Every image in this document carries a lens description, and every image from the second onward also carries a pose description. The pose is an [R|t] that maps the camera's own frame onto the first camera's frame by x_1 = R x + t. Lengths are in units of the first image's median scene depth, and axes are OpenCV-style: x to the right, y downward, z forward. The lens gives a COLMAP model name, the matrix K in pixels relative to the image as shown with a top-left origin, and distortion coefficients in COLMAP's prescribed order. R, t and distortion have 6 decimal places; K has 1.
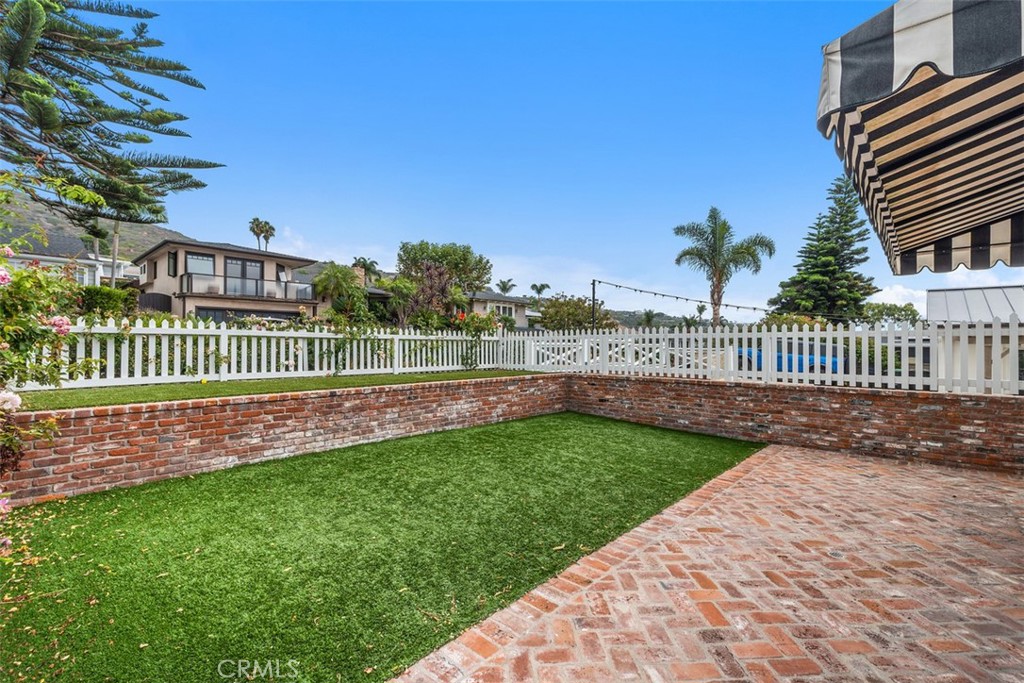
lens RADIAL K [[466.5, 0, 509.4], [0, 466.5, 343.8], [0, 0, 1]] dist [0.007681, -0.000084]
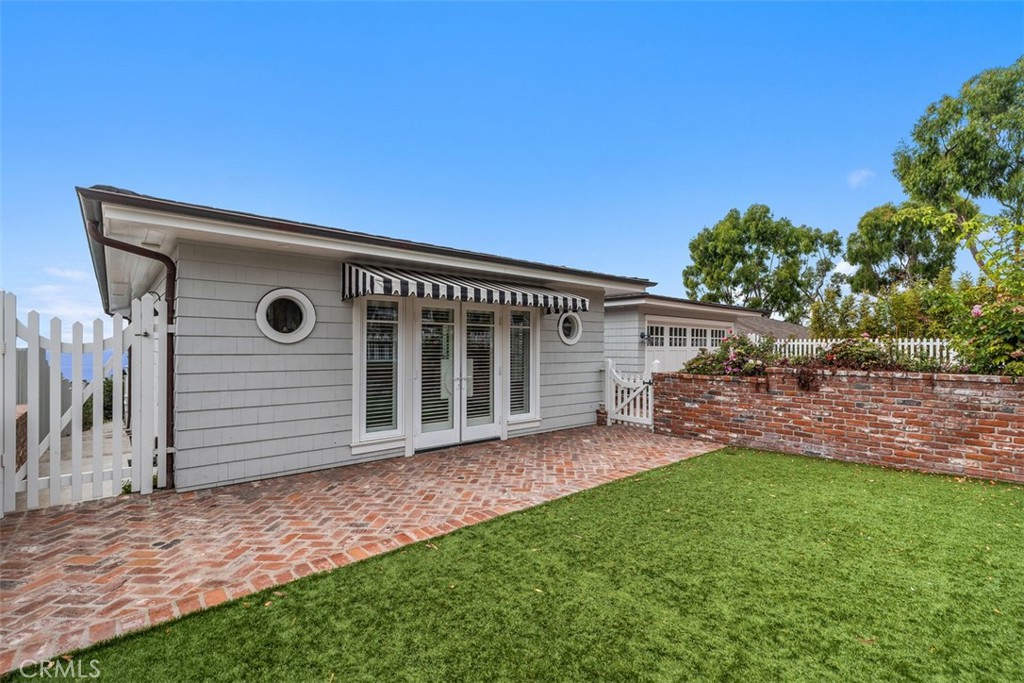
lens RADIAL K [[466.5, 0, 509.4], [0, 466.5, 343.8], [0, 0, 1]] dist [0.007681, -0.000084]
pose [[-0.991335, -0.007659, 0.131138, 0.283416], [-0.008621, 0.999940, -0.006769, -0.001081], [-0.131078, -0.007841, -0.991341, 2.241171]]
